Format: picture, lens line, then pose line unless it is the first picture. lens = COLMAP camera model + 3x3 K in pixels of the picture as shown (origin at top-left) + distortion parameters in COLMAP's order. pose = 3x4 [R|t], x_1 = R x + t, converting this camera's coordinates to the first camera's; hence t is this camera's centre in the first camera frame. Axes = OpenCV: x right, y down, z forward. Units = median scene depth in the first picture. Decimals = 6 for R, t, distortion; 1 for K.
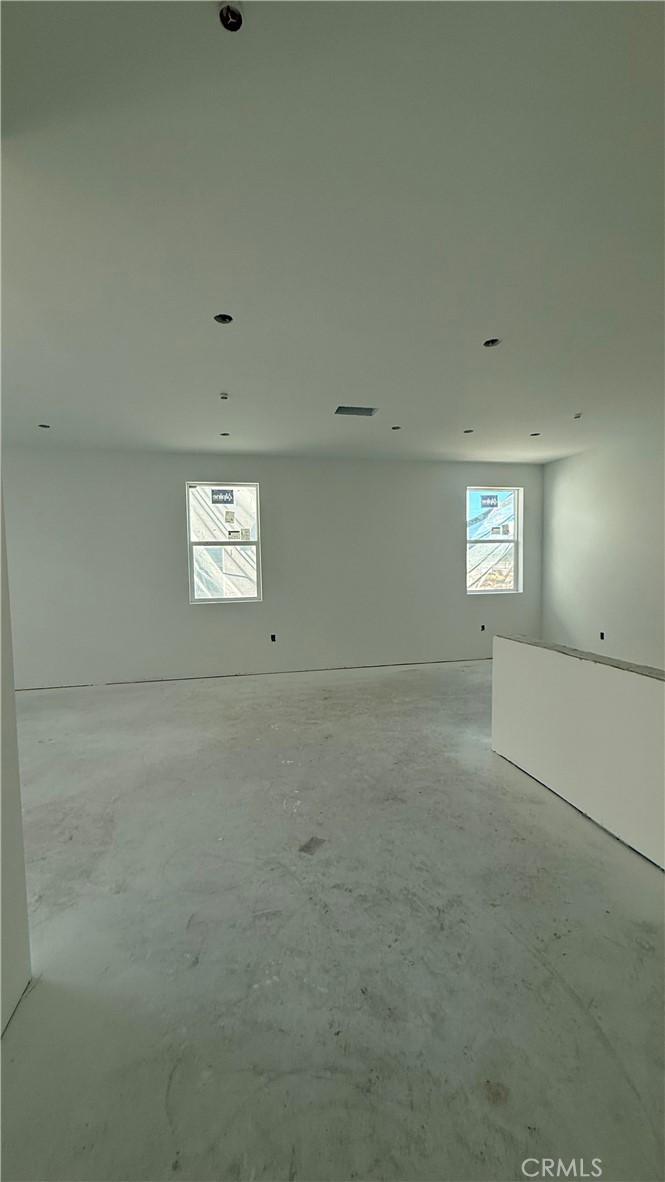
lens RADIAL K [[471.0, 0, 333.9], [0, 471.0, 592.8], [0, 0, 1]] dist [-0.002673, -0.000500]
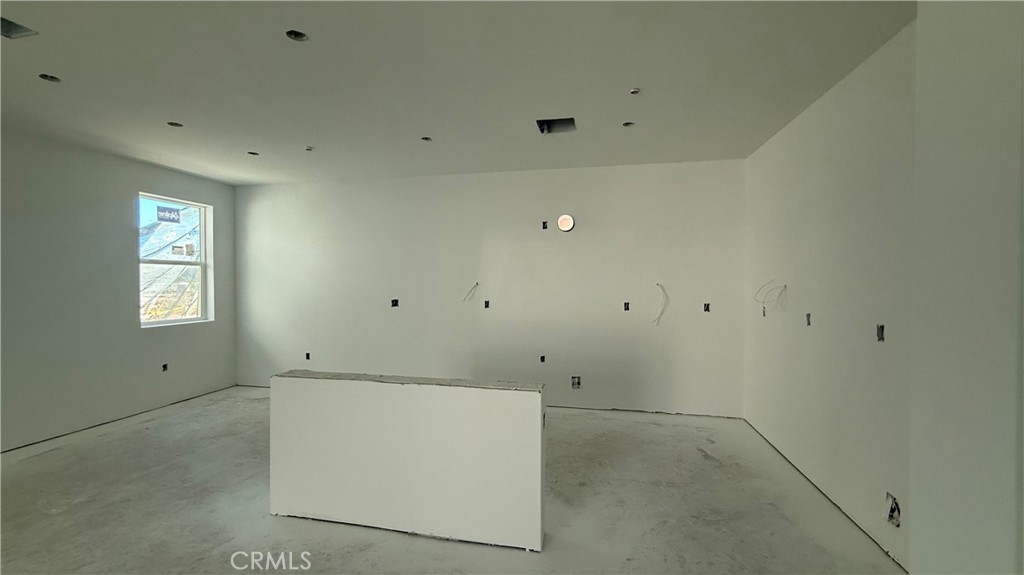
lens RADIAL K [[408.0, 0, 511.0], [0, 408.0, 284.0], [0, 0, 1]] dist [-0.002673, -0.000500]
pose [[0.416631, 0.014493, 0.908960, -0.076903], [0.052128, 0.997847, -0.039804, -0.010205], [-0.907580, 0.063966, 0.414978, 0.156737]]
